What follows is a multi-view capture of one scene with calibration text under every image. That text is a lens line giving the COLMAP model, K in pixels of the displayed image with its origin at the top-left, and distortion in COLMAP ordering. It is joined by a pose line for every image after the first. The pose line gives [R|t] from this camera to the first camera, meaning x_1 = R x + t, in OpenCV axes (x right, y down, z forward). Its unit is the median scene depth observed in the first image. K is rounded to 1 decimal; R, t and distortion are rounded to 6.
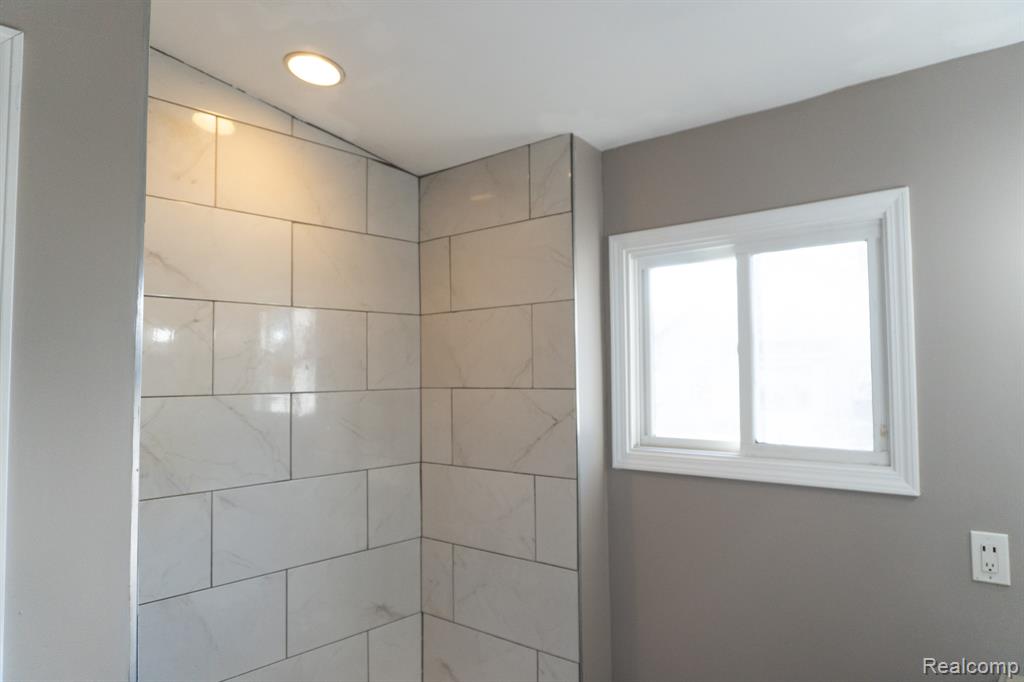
lens RADIAL K [[681.1, 0, 511.3], [0, 681.1, 341.8], [0, 0, 1]] dist [-0.022217, -0.001133]
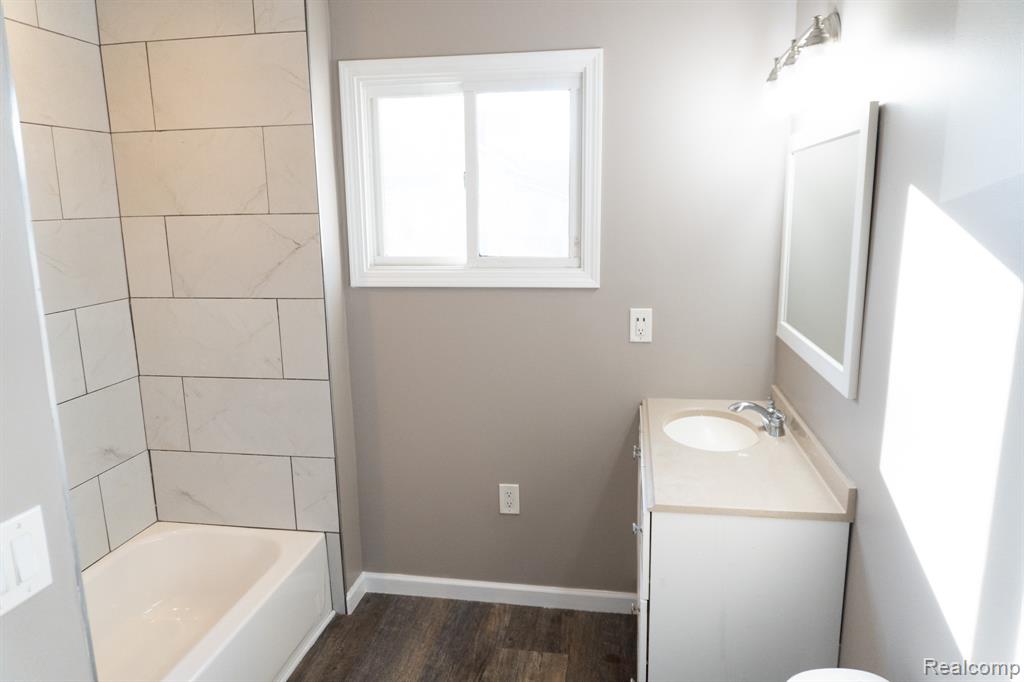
lens RADIAL K [[681.1, 0, 509.2], [0, 681.1, 341.8], [0, 0, 1]] dist [-0.022217, -0.001133]
pose [[0.844575, -0.105089, 0.525023, -0.222474], [-0.021538, 0.973089, 0.229421, 0.014818], [-0.535004, -0.205072, 0.819583, -0.052069]]
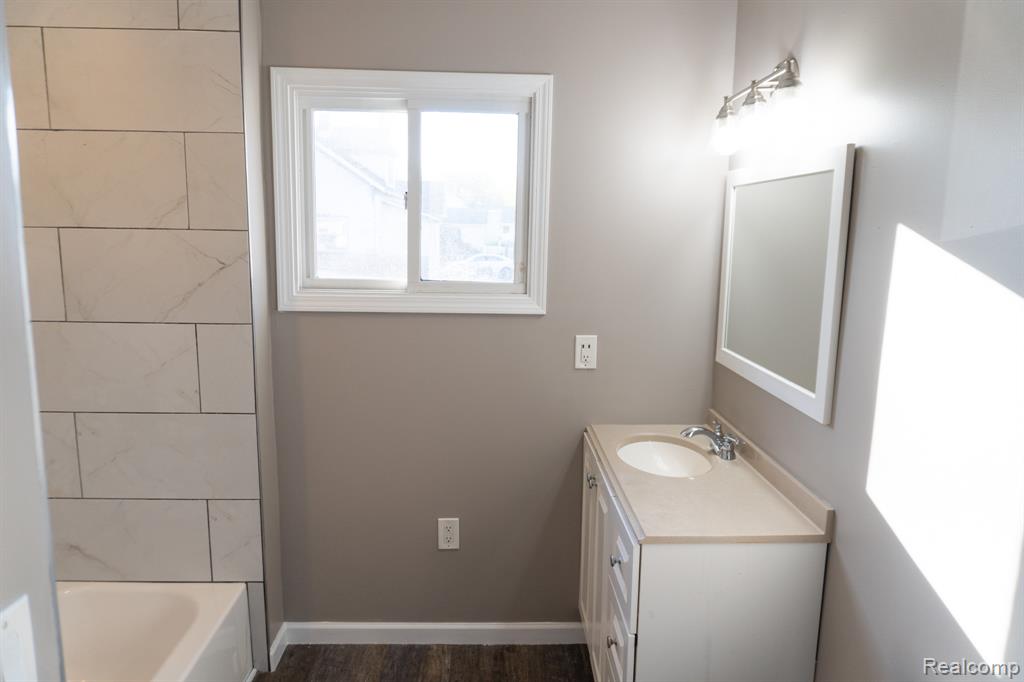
lens RADIAL K [[681.1, 0, 508.8], [0, 681.1, 344.5], [0, 0, 1]] dist [-0.022217, -0.001133]
pose [[0.721866, -0.090798, 0.686051, -0.301873], [-0.060223, 0.979352, 0.192983, 0.019531], [-0.689408, -0.180623, 0.701493, 0.052169]]
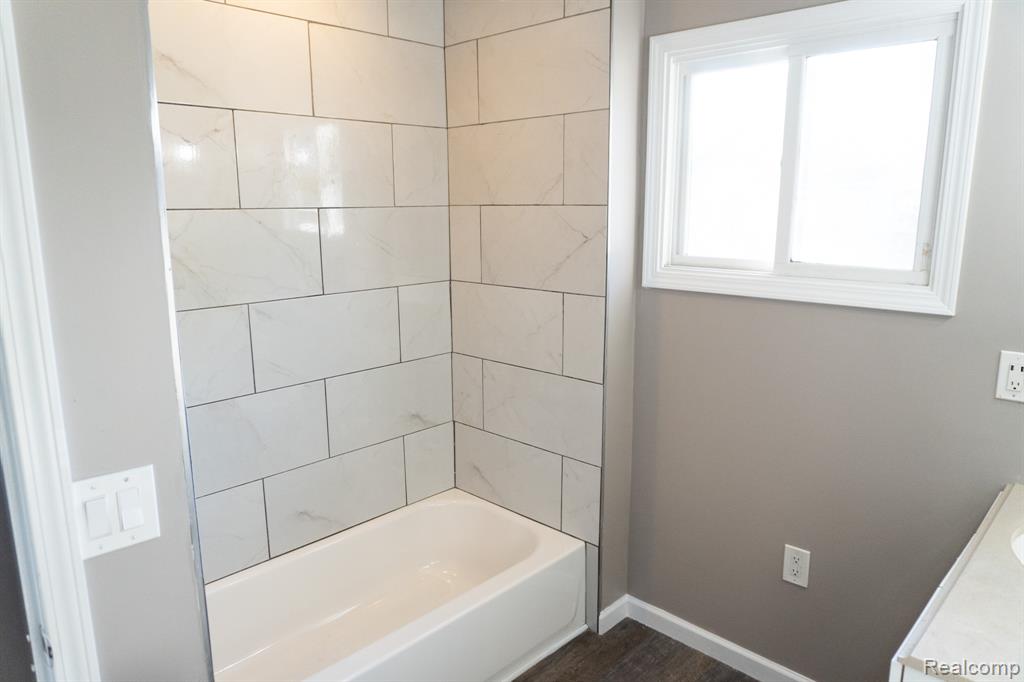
lens RADIAL K [[681.1, 0, 511.7], [0, 681.1, 342.0], [0, 0, 1]] dist [-0.022217, -0.001133]
pose [[0.999109, 0.014547, -0.039631, -0.000955], [-0.004291, 0.968886, 0.247472, 0.018178], [0.041997, -0.247081, 0.968084, 0.006760]]
